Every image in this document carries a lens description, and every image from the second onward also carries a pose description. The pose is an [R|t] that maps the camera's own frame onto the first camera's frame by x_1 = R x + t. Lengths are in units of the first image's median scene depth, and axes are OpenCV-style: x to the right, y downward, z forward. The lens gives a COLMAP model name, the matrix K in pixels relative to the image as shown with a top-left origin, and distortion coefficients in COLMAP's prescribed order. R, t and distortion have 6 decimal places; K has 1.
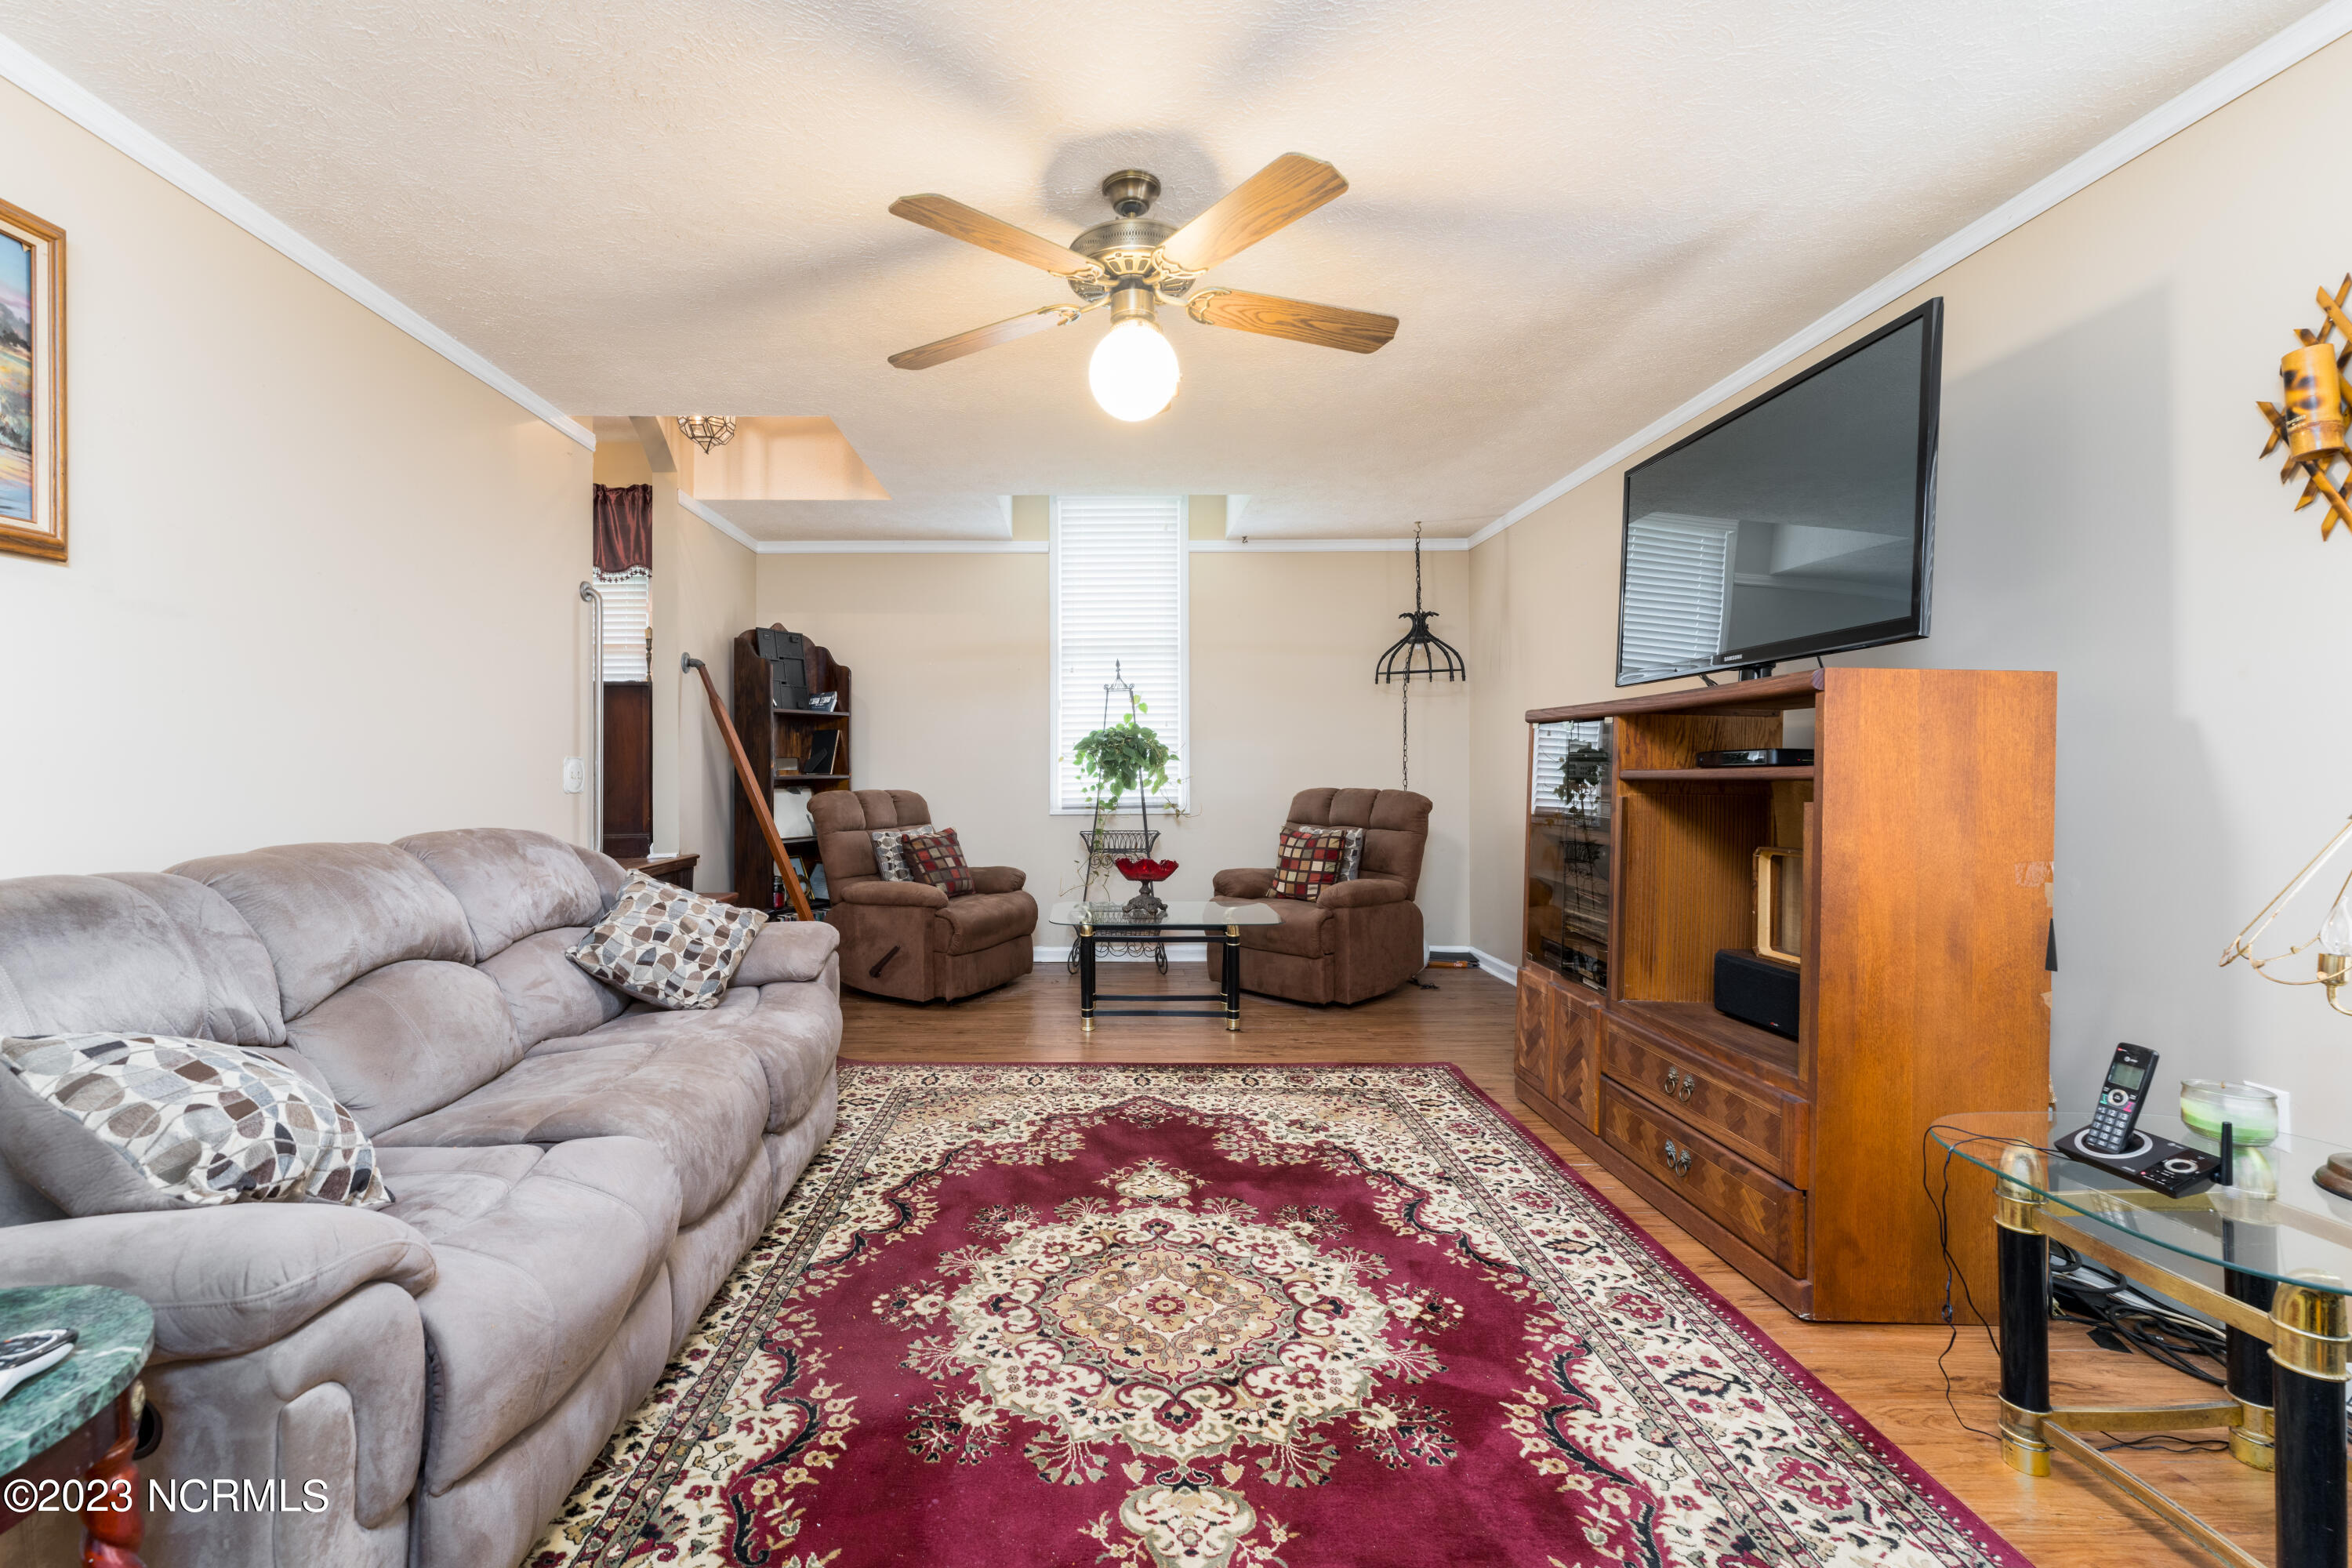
lens RADIAL K [[949.2, 0, 1168.8], [0, 949.2, 797.9], [0, 0, 1]] dist [0.000209, 0.000004]
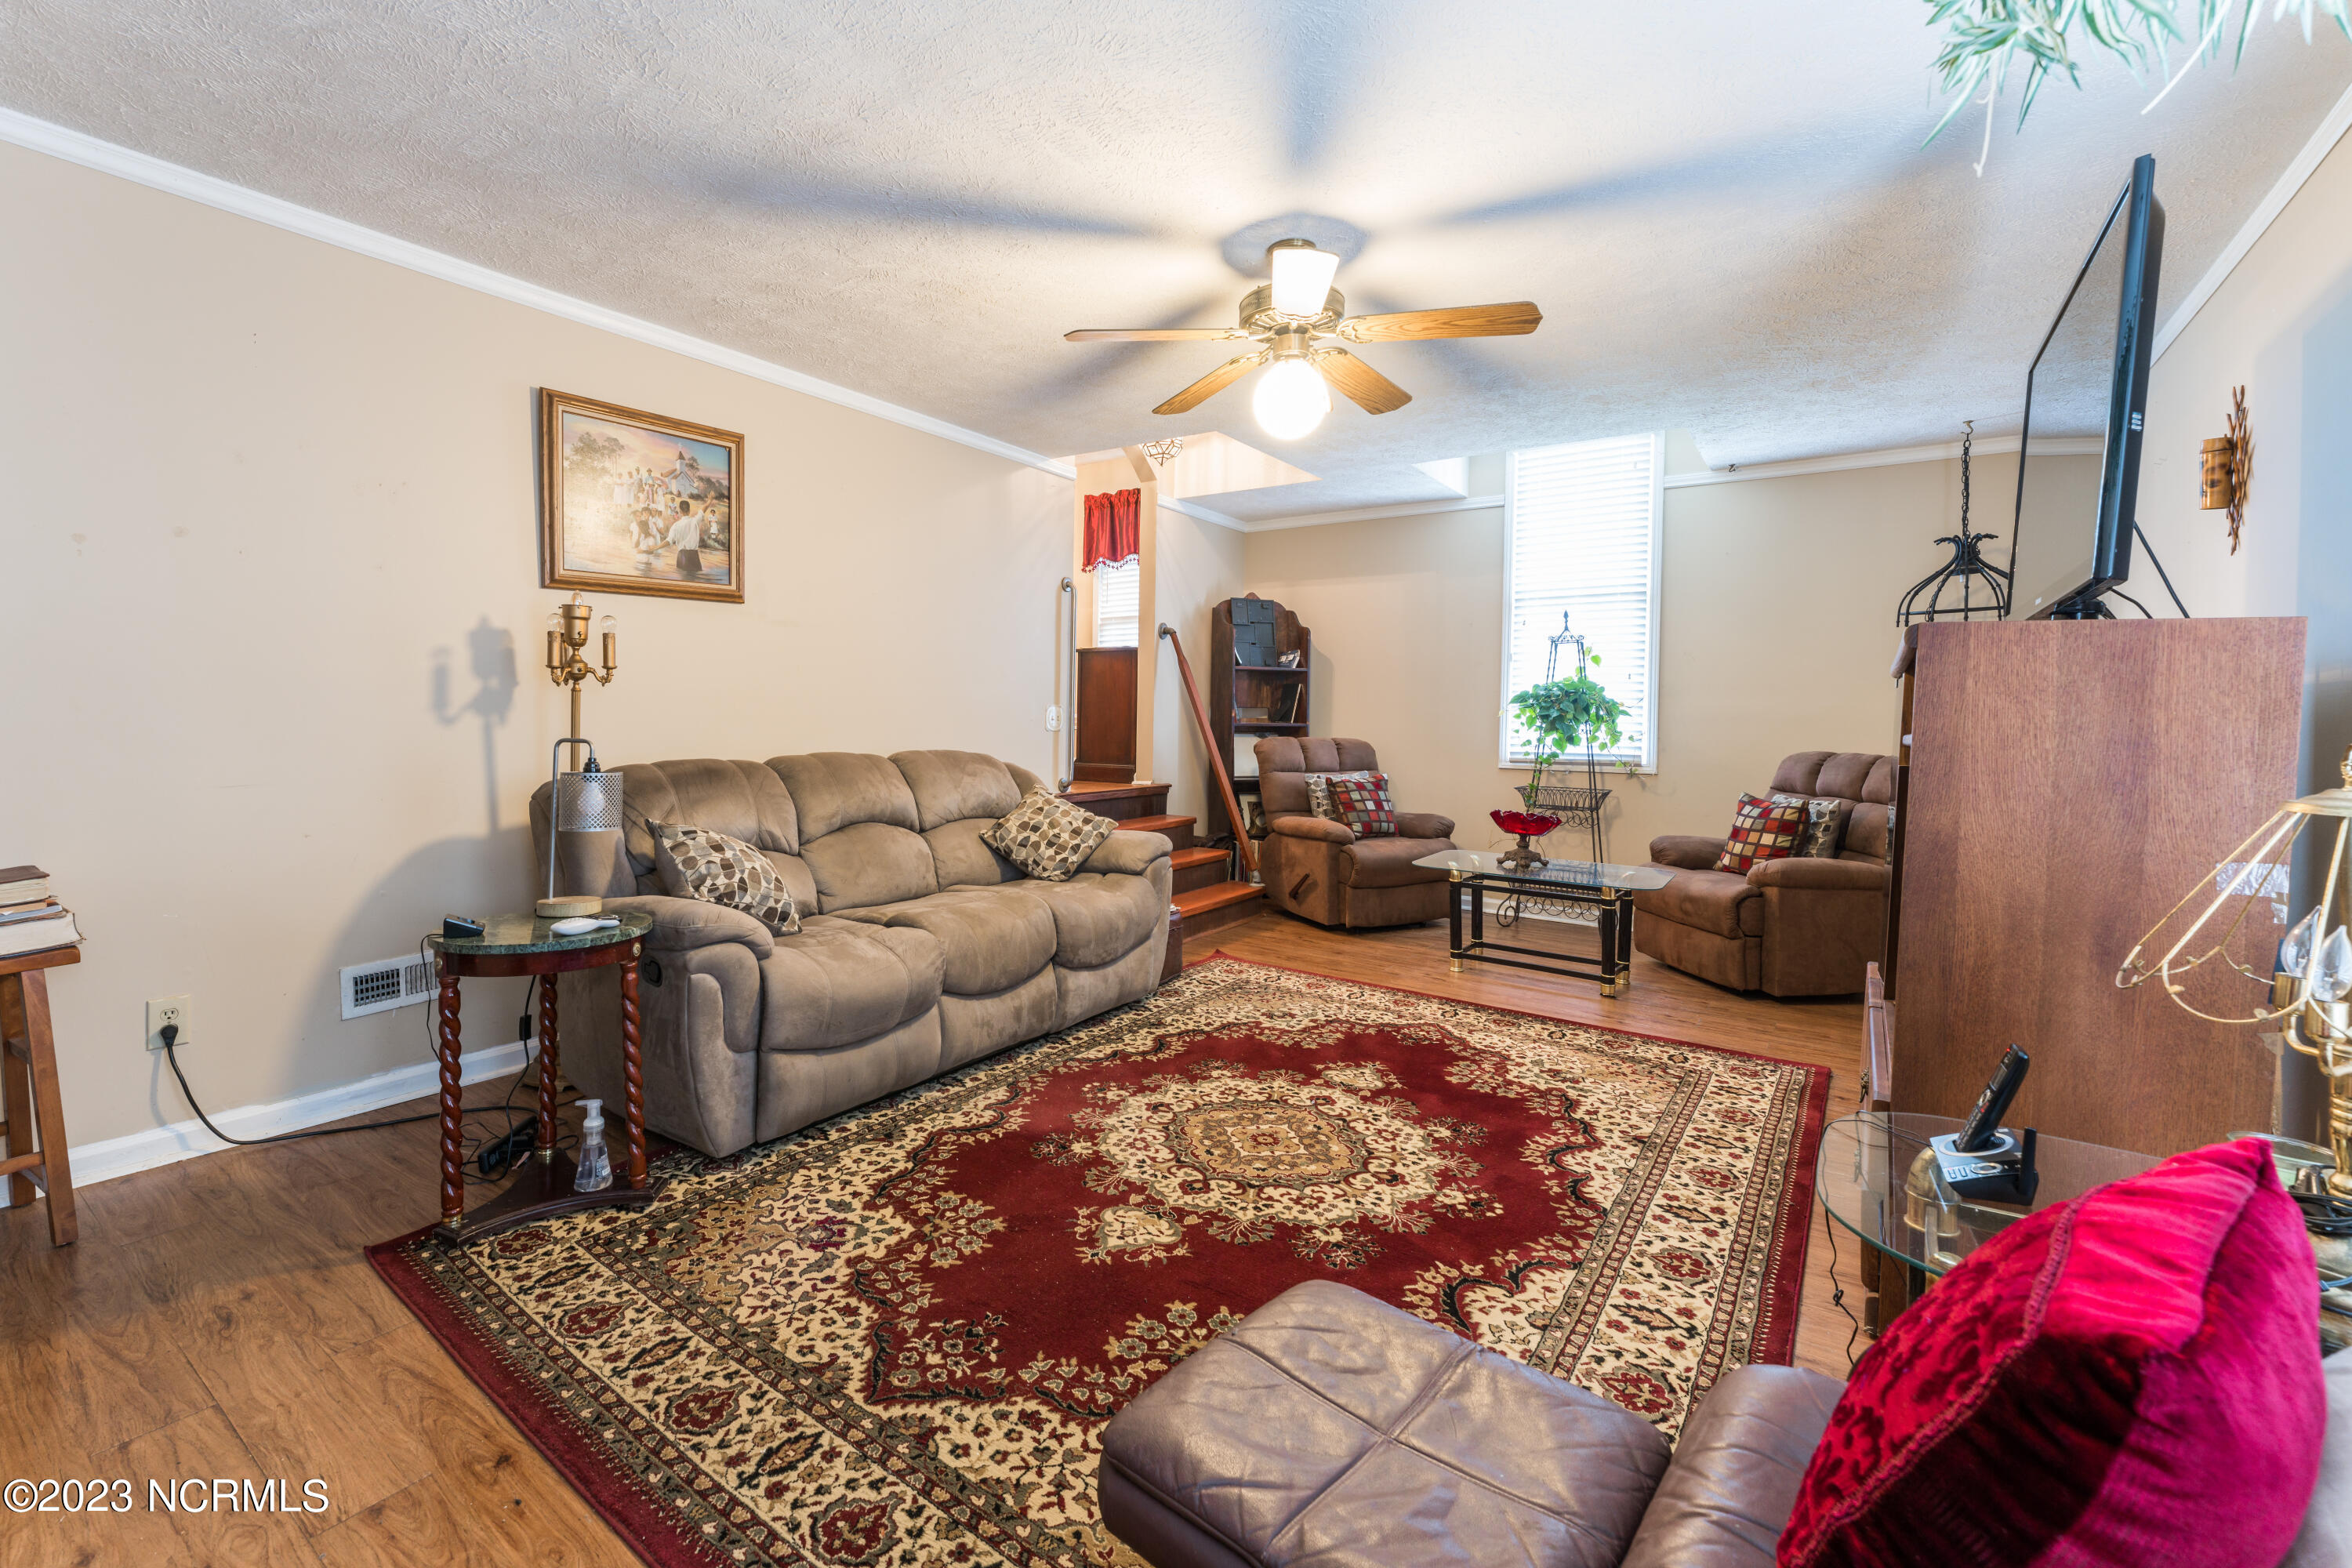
lens RADIAL K [[964.6, 0, 1179.8], [0, 964.6, 780.4], [0, 0, 1]] dist [0.000085, 0.000021]
pose [[0.831465, 0.055066, -0.552841, 0.412101], [-0.037602, 0.998372, 0.042891, -0.000887], [0.554303, -0.014874, 0.832182, -0.097693]]
